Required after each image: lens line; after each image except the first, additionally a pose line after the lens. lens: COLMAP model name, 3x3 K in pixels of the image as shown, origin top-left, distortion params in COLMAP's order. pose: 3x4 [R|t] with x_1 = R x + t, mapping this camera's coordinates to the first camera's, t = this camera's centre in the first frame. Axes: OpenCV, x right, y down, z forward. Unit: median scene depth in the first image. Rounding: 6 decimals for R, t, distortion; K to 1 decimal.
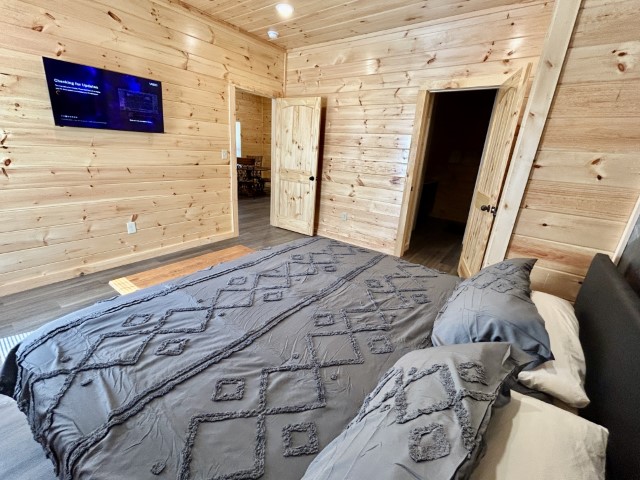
lens RADIAL K [[258.7, 0, 319.7], [0, 258.7, 239.3], [0, 0, 1]] dist [-0.000207, 0.000470]
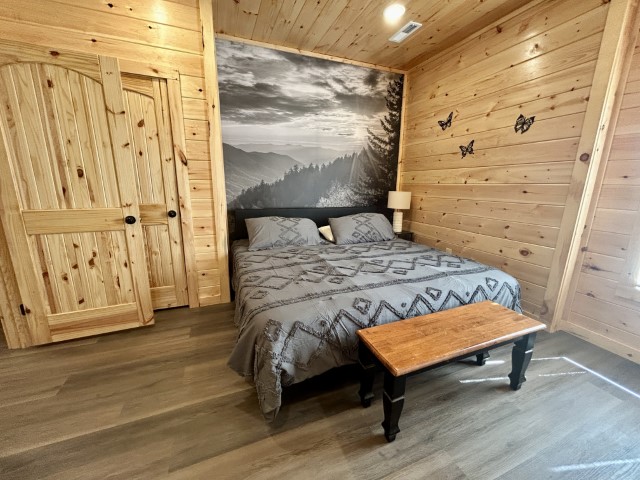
lens RADIAL K [[258.7, 0, 319.7], [0, 258.7, 239.3], [0, 0, 1]] dist [-0.000207, 0.000470]
pose [[-0.860546, -0.176701, 0.477742, -0.402755], [0.112355, 0.848955, 0.516383, -0.491197], [-0.496827, 0.498048, -0.710711, 1.475100]]
